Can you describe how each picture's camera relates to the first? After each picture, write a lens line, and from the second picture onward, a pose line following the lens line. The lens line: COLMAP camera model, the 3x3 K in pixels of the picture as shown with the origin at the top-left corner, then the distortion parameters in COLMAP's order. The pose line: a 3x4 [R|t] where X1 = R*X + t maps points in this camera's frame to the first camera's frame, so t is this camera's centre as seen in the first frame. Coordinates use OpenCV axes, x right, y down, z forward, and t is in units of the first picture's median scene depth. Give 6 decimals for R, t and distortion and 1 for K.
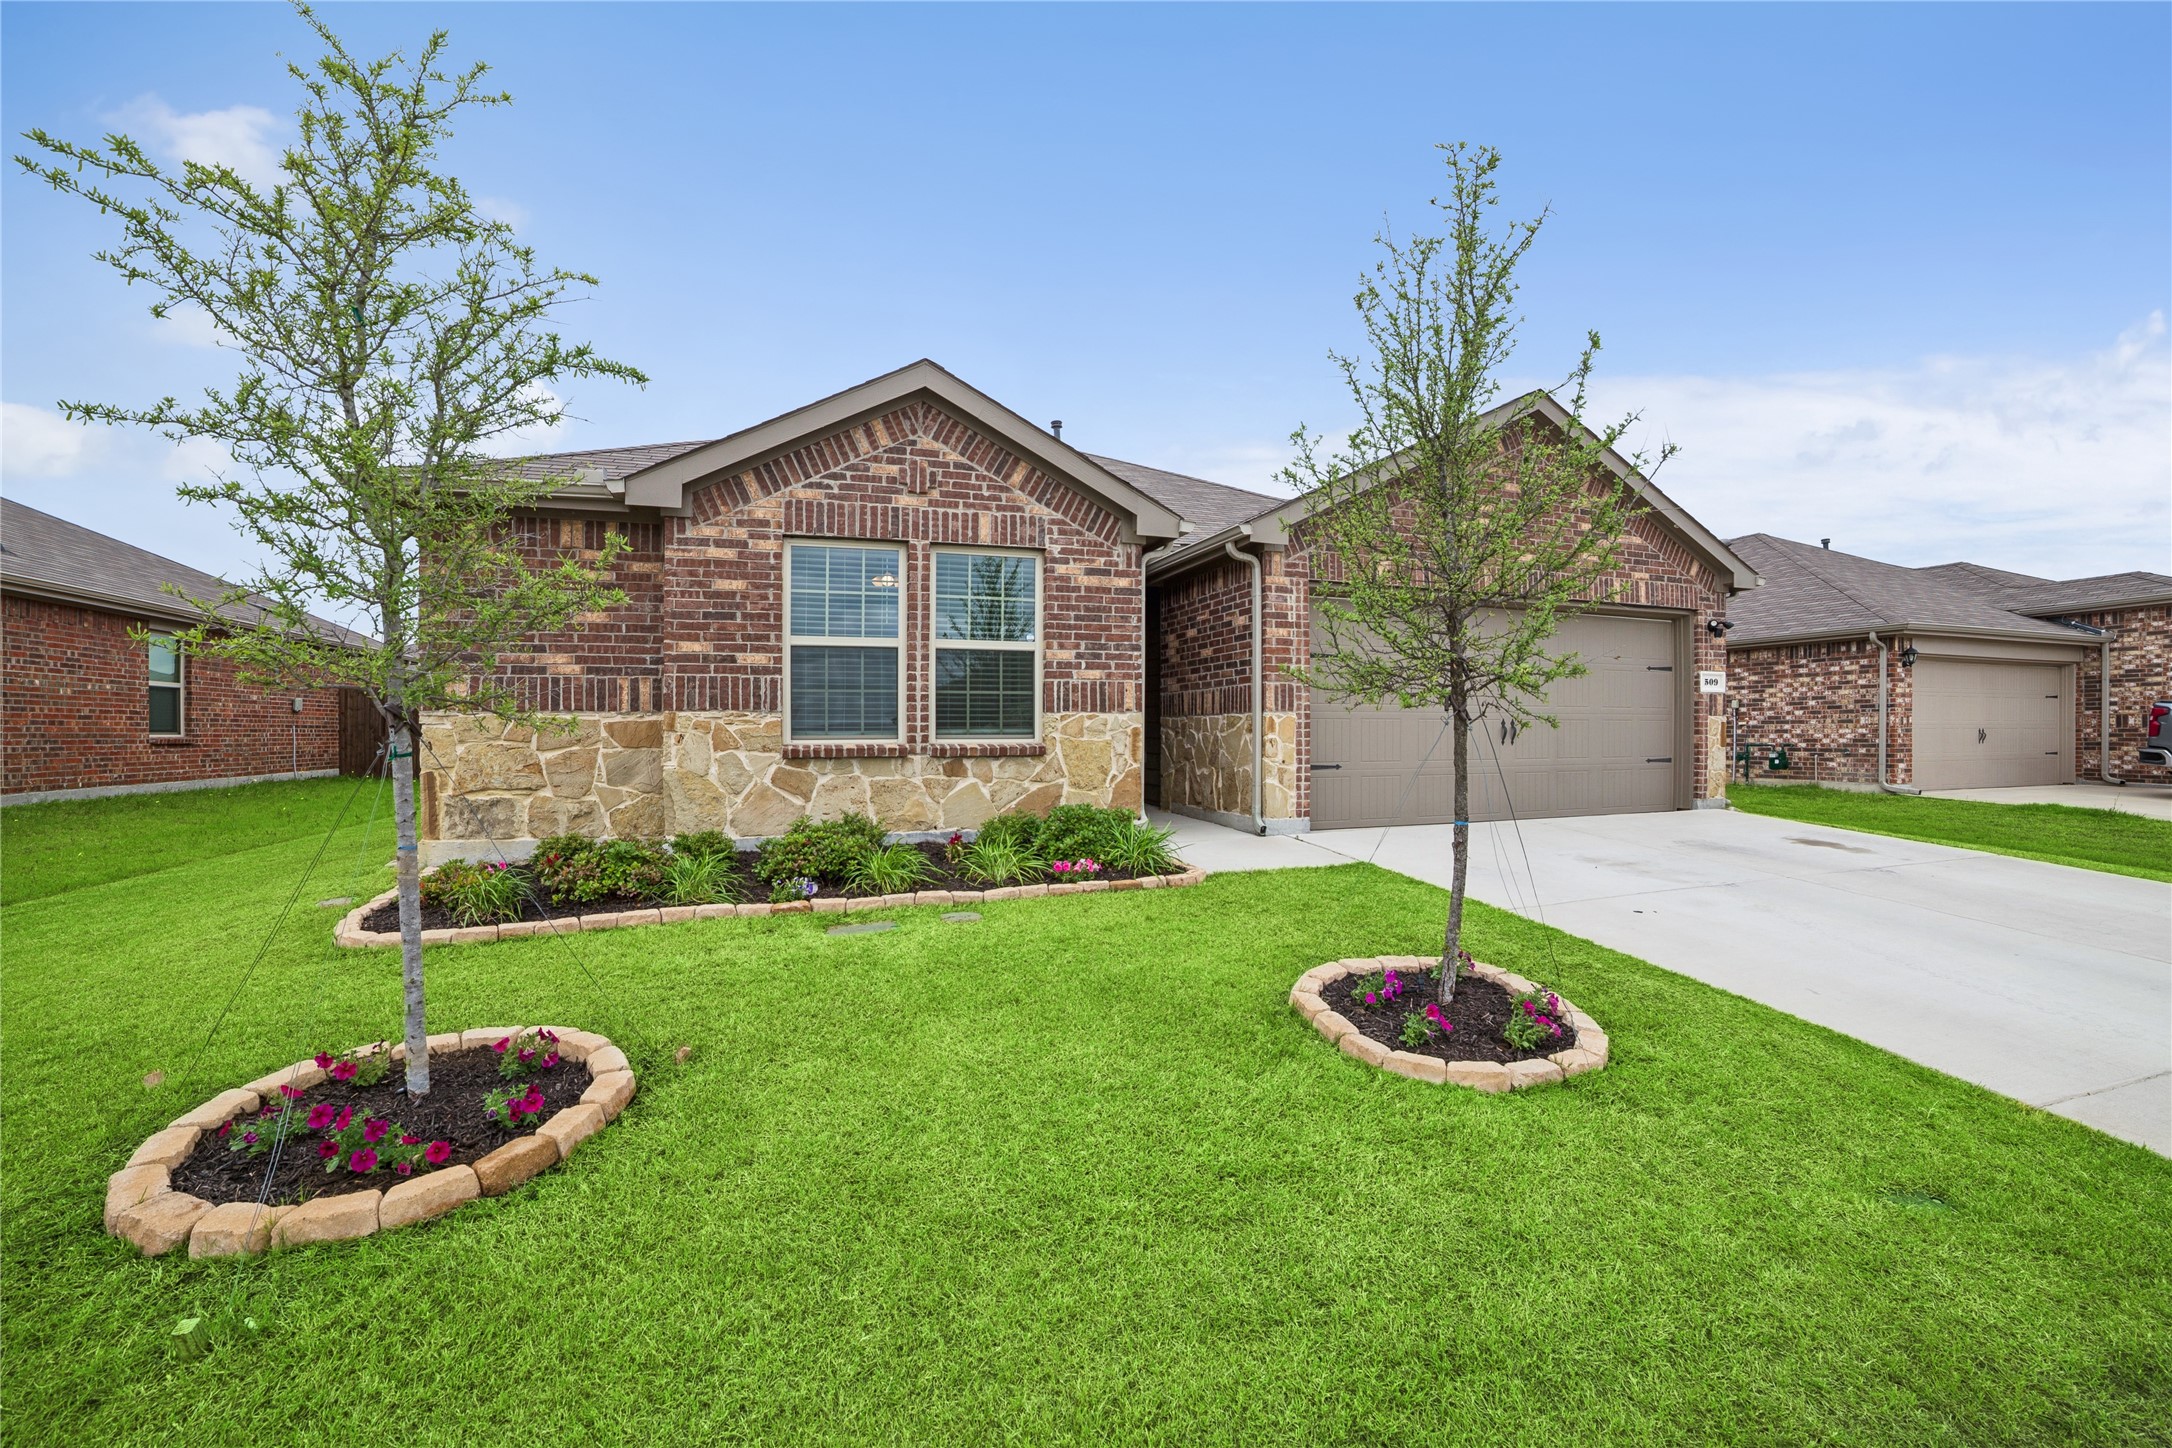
lens RADIAL K [[903.2, 0, 1086.0], [0, 903.2, 724.0], [0, 0, 1]] dist [-0.125314, 0.050507]
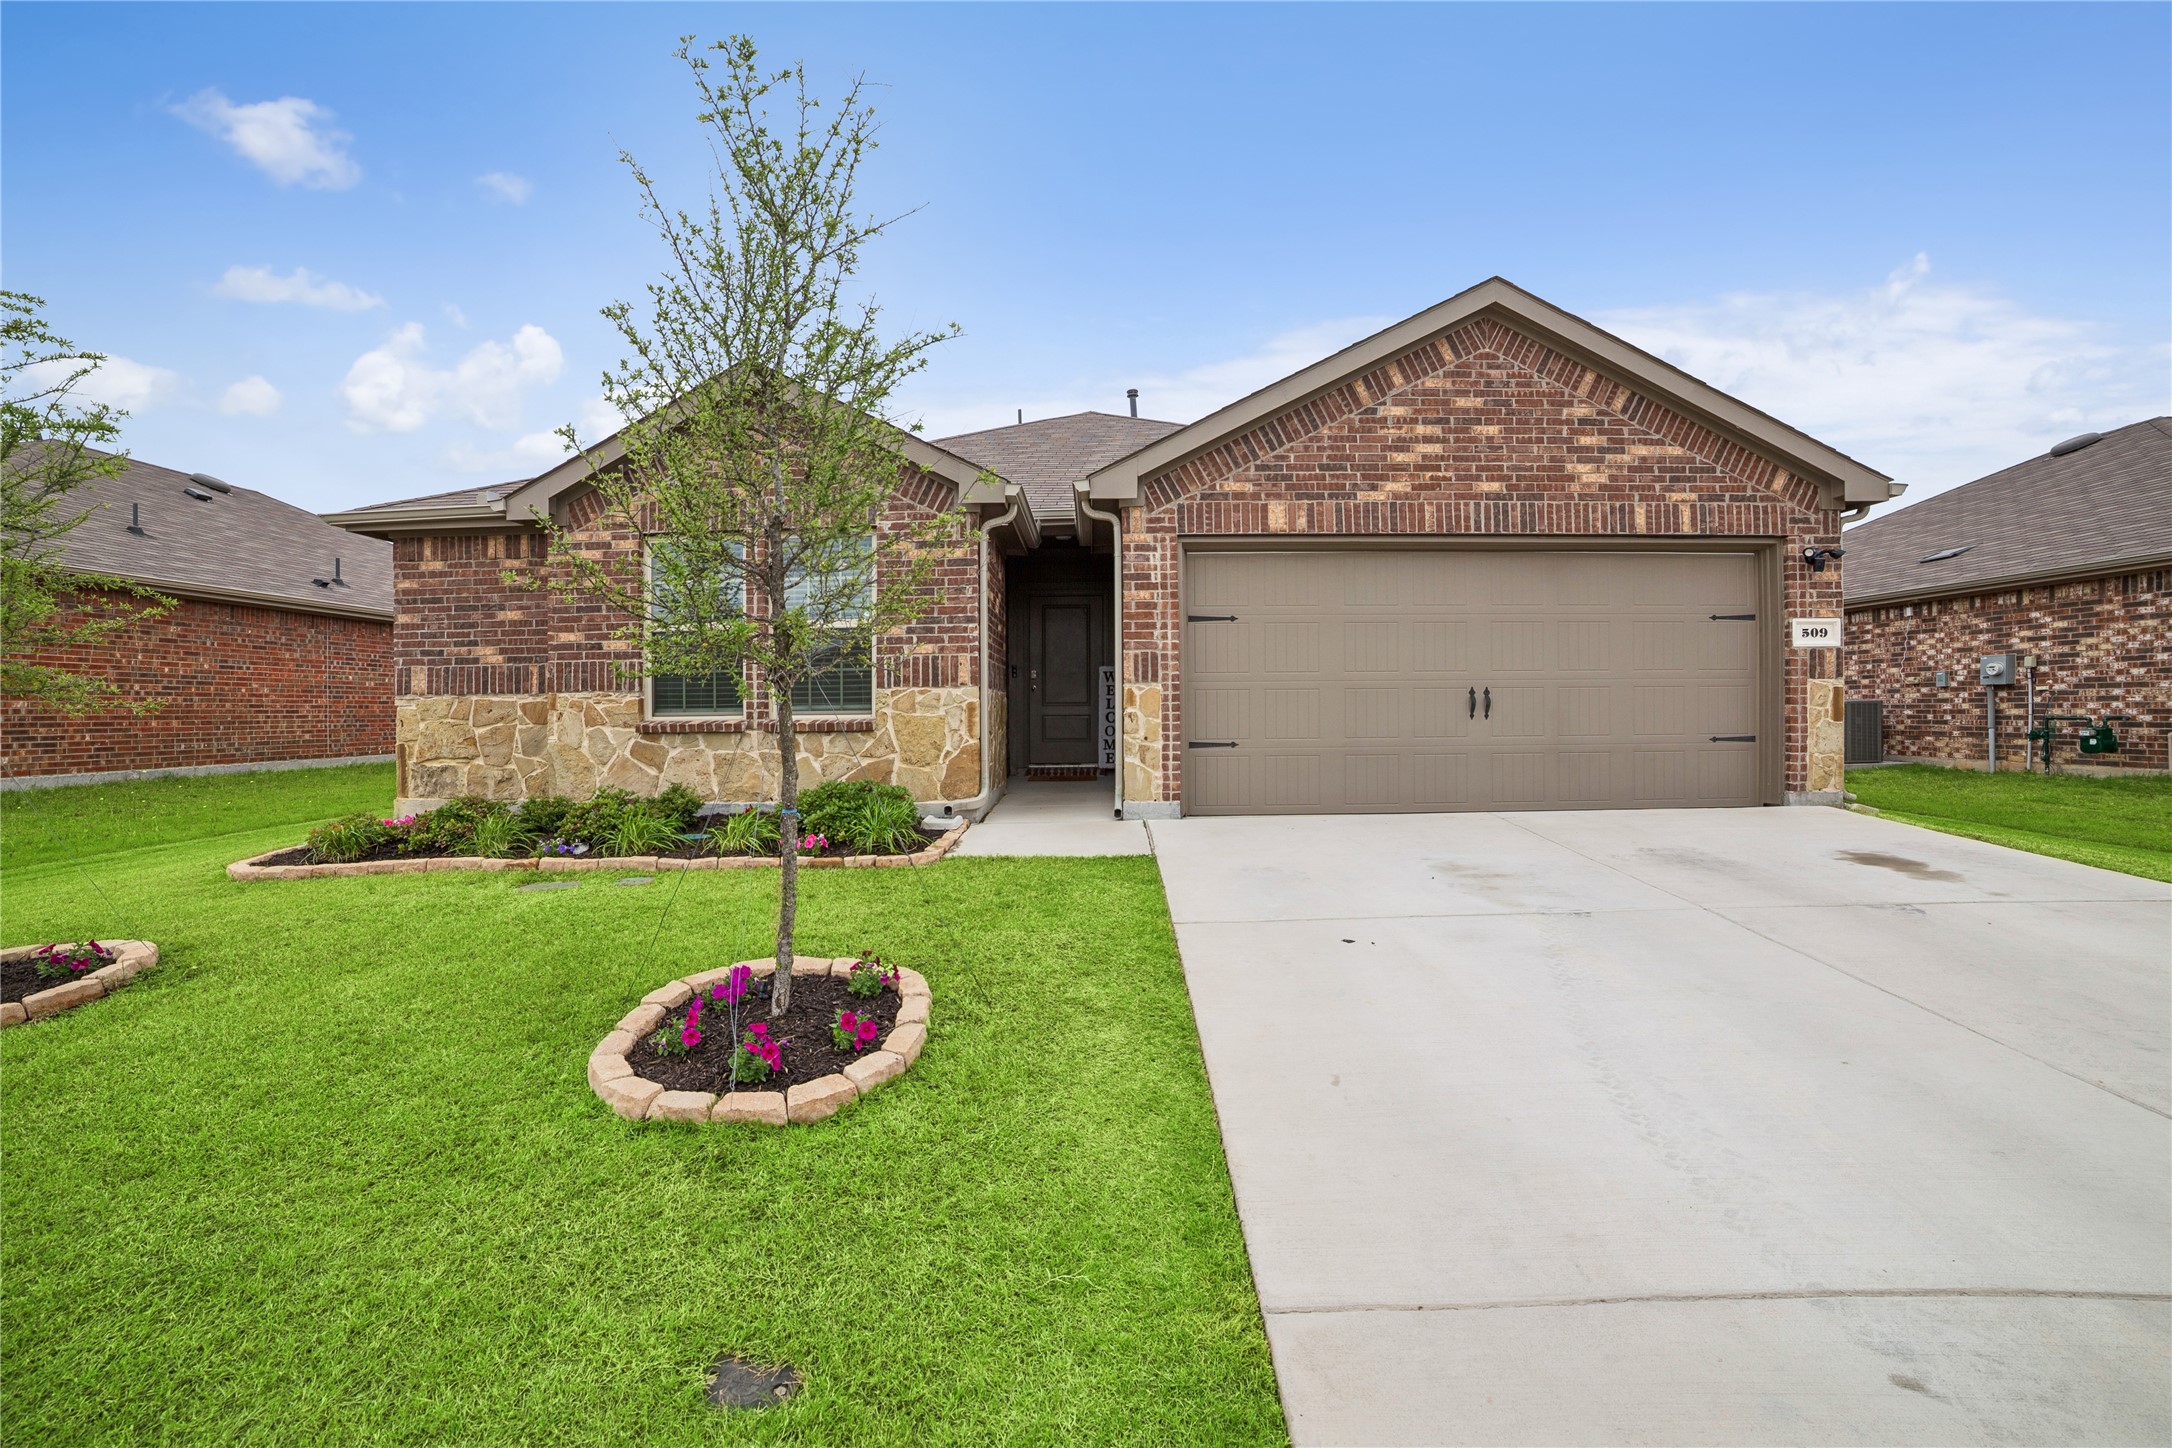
lens RADIAL K [[891.0, 0, 1079.1], [0, 891.0, 706.9], [0, 0, 1]] dist [-0.122484, 0.046441]
pose [[0.940269, -0.009118, -0.340310, 0.501121], [0.011239, 0.999928, 0.004259, 0.006298], [0.340246, -0.007830, 0.940304, 0.146825]]
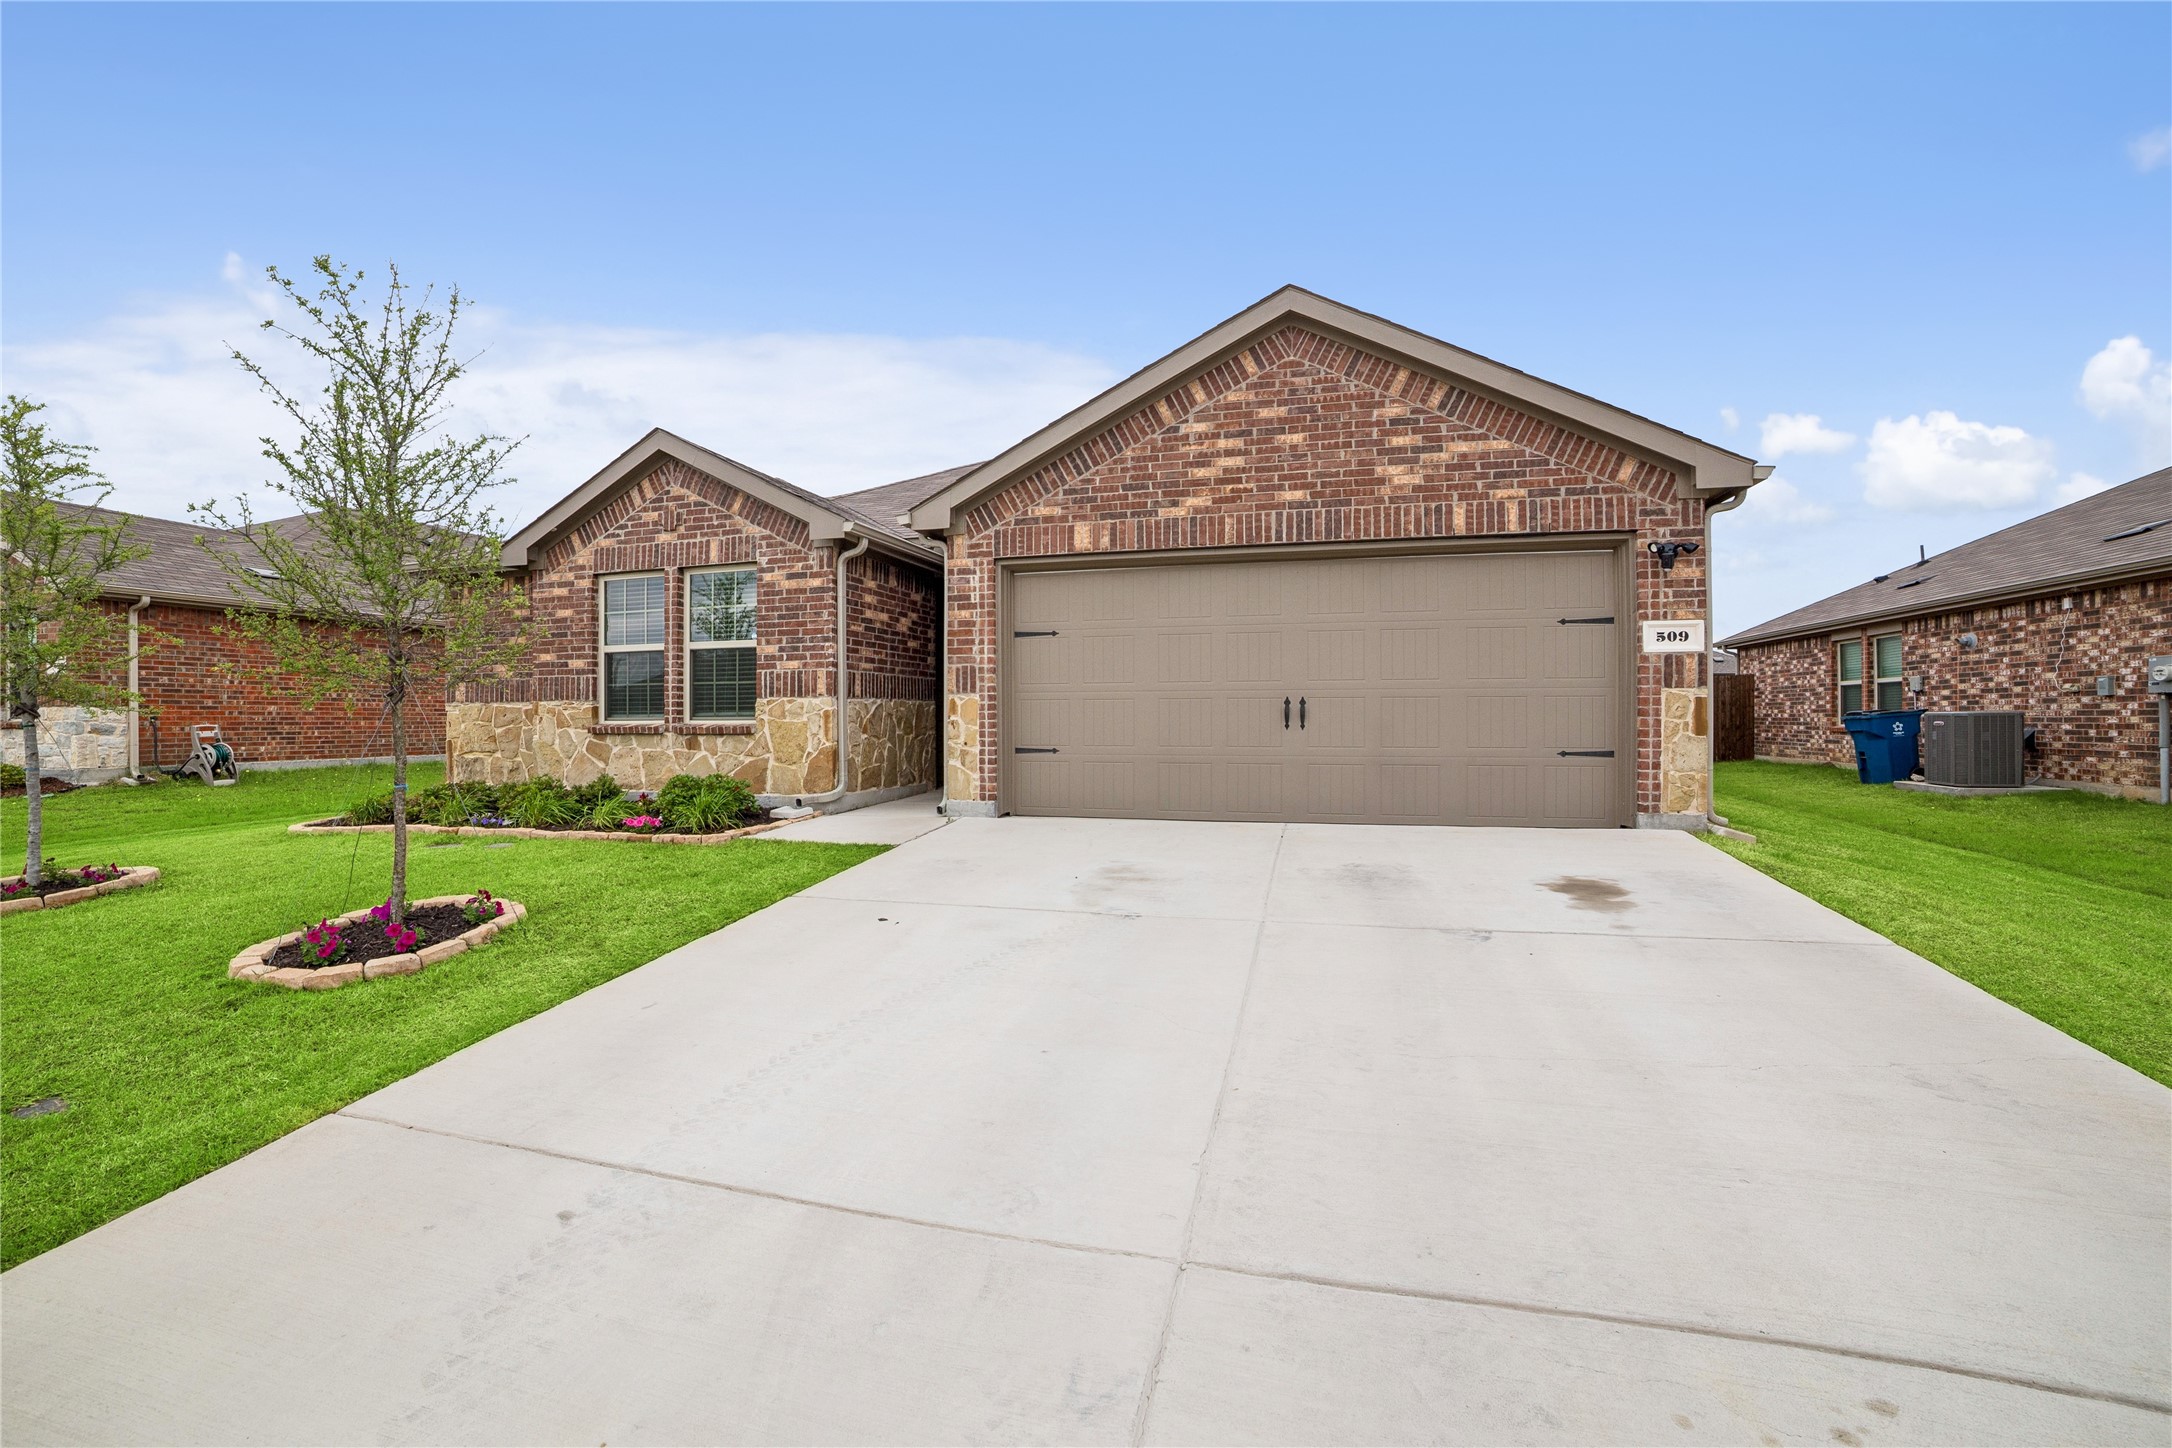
lens RADIAL K [[864.9, 0, 1064.0], [0, 864.9, 713.9], [0, 0, 1]] dist [-0.113154, 0.042913]
pose [[0.833596, -0.004267, -0.552359, 0.914803], [0.006630, 0.999975, 0.002282, 0.008123], [0.552335, -0.005565, 0.833603, 0.280523]]
